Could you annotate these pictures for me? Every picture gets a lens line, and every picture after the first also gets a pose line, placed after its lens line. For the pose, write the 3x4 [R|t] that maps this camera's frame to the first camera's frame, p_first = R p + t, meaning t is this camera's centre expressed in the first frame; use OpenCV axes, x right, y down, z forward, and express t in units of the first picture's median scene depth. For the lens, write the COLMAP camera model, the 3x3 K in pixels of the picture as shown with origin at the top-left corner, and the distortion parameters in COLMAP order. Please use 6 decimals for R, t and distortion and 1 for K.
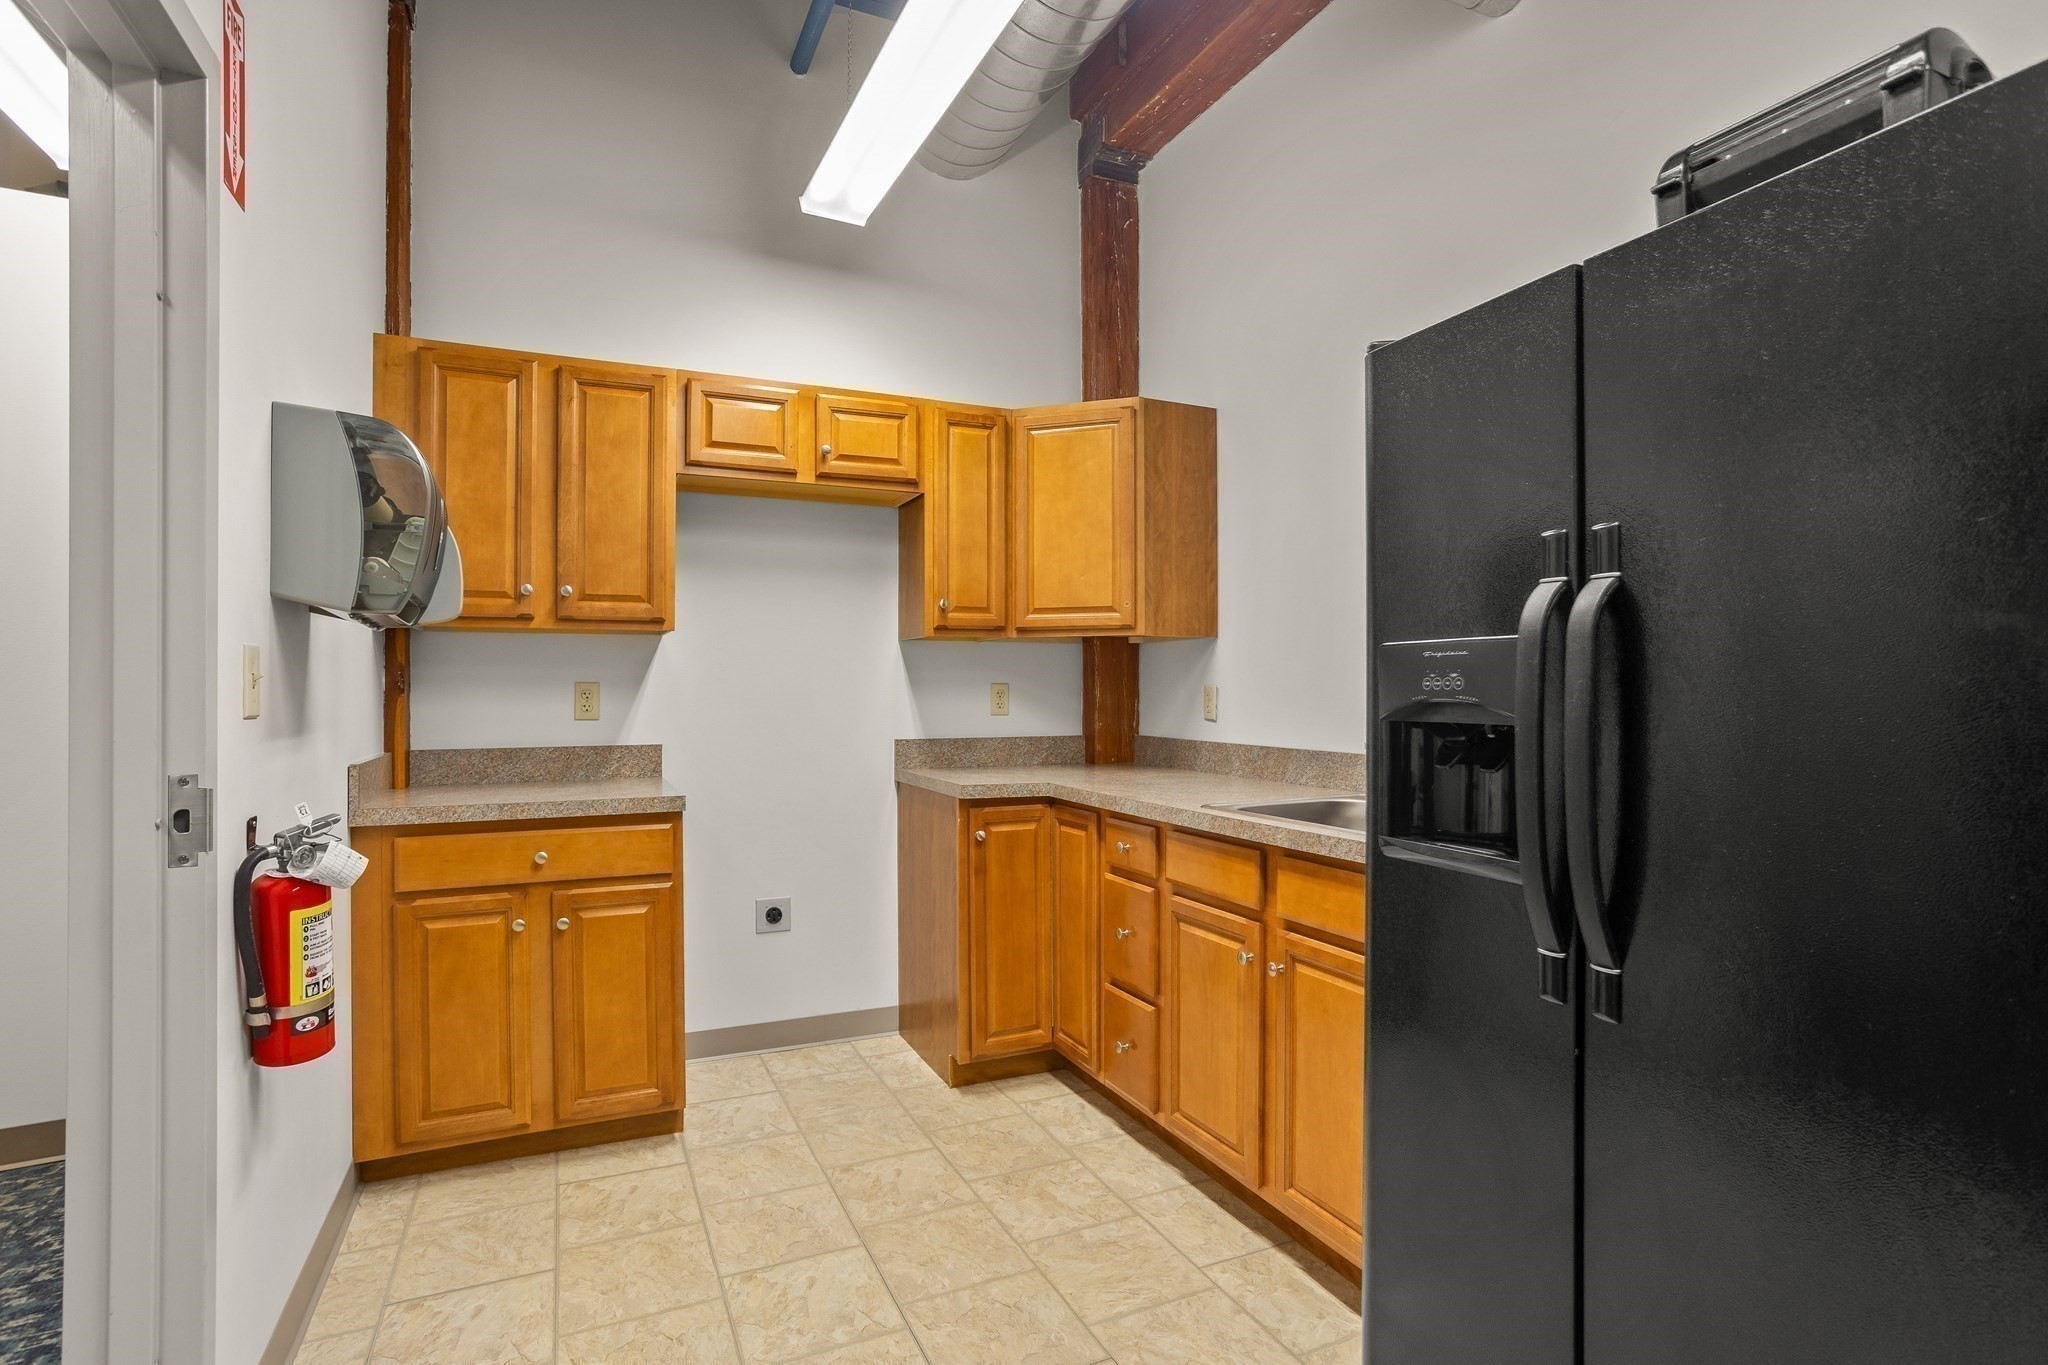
lens RADIAL K [[1002.1, 0, 1021.7], [0, 1002.1, 696.0], [0, 0, 1]] dist [-0.042324, 0.027343]
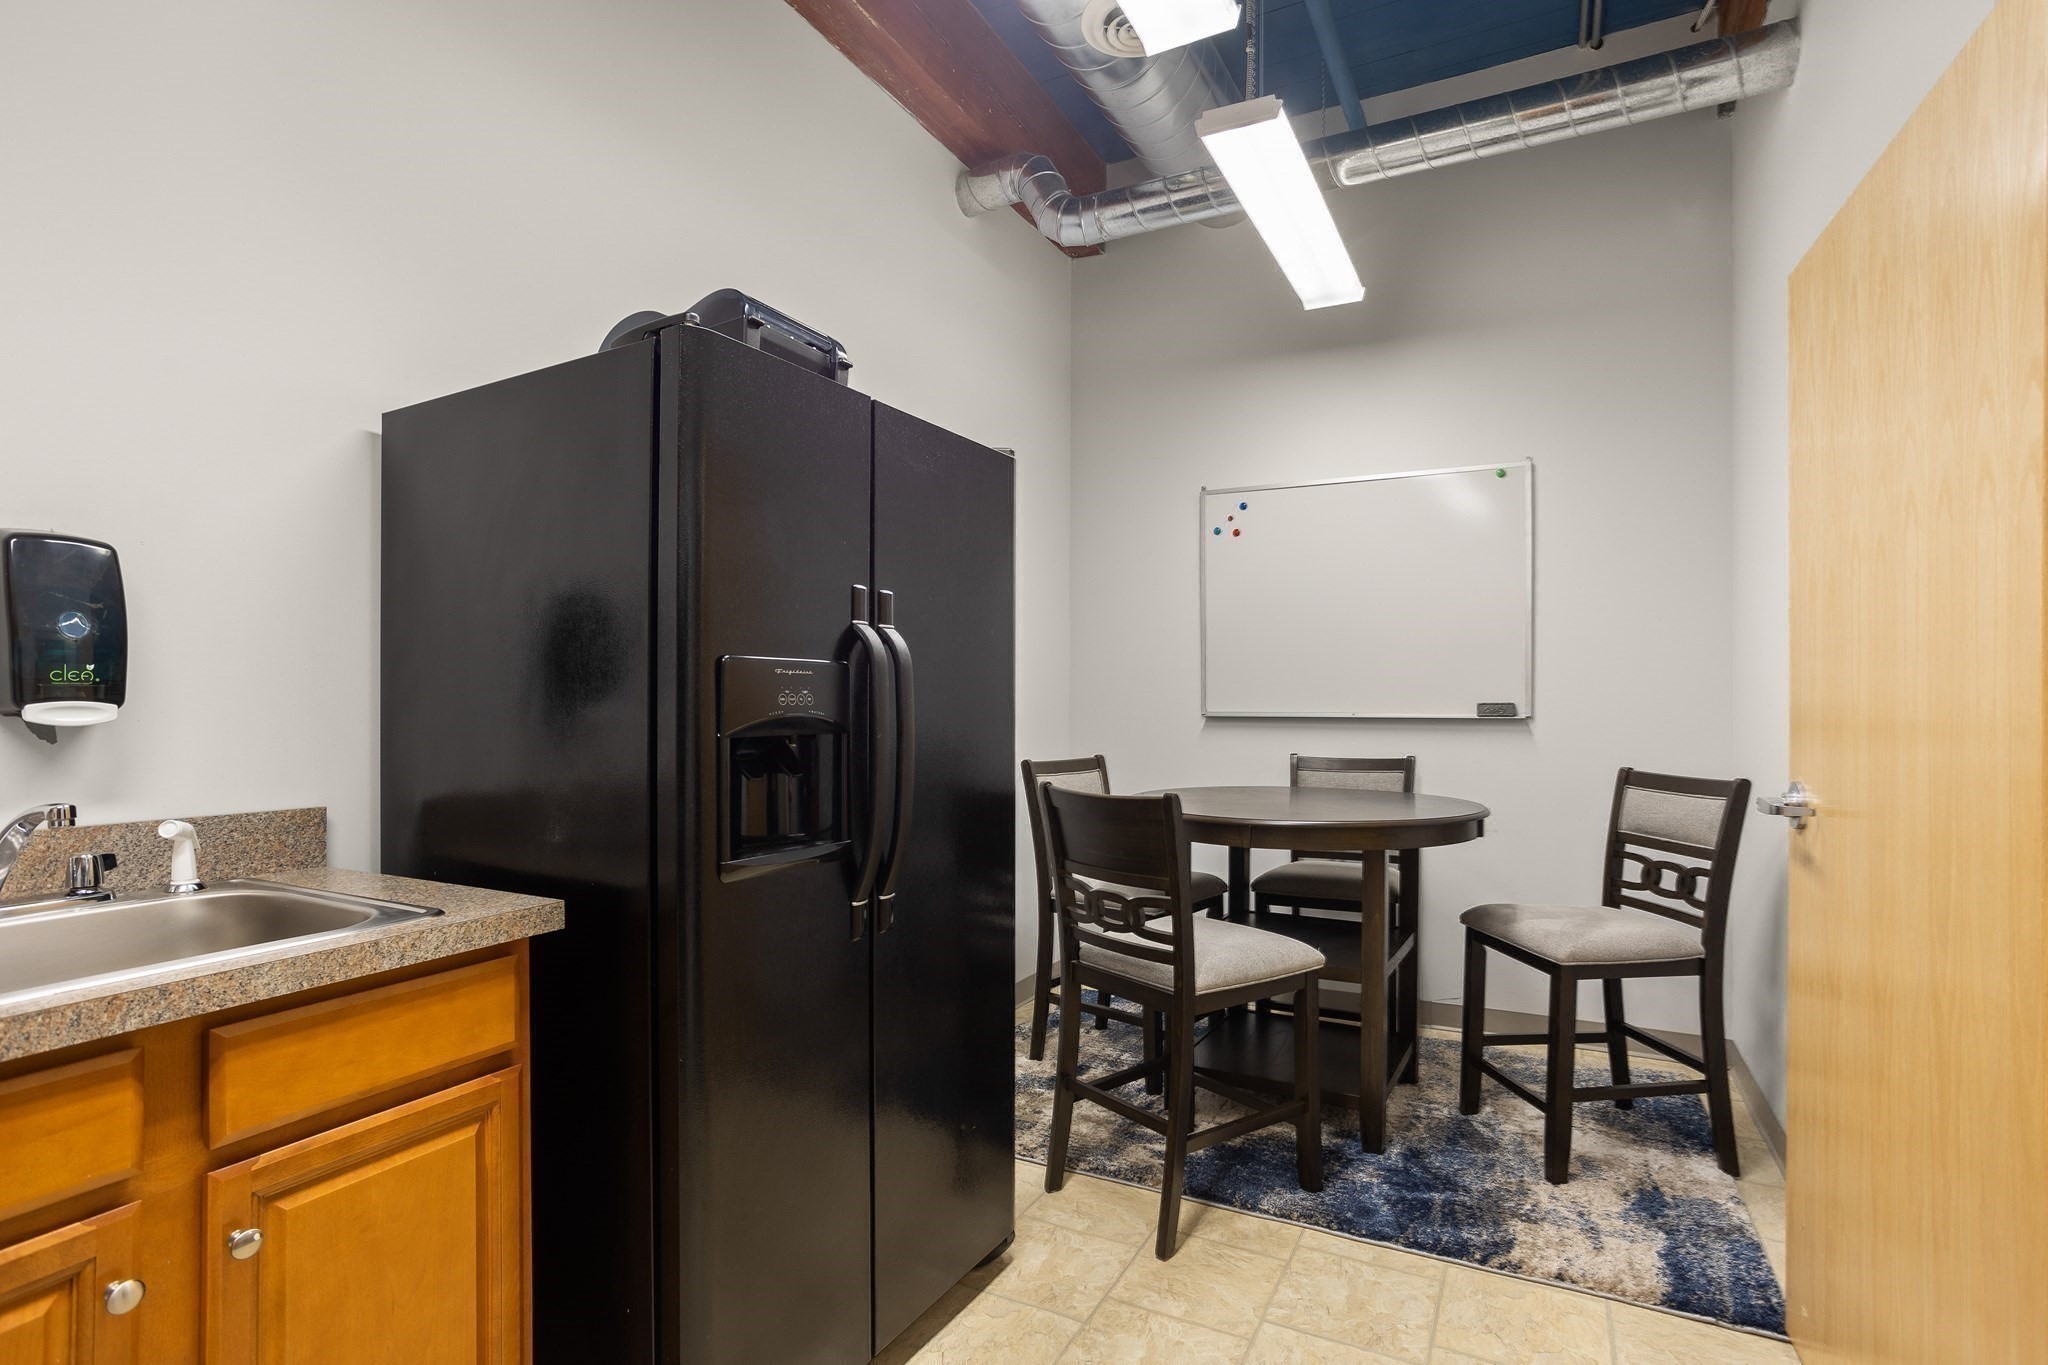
lens RADIAL K [[1002.1, 0, 1021.7], [0, 1002.1, 696.0], [0, 0, 1]] dist [-0.042324, 0.027343]
pose [[-0.604389, -0.007354, 0.796655, -0.573743], [-0.006916, 0.999968, 0.003984, -0.021931], [-0.796659, -0.003101, -0.604421, 1.427028]]
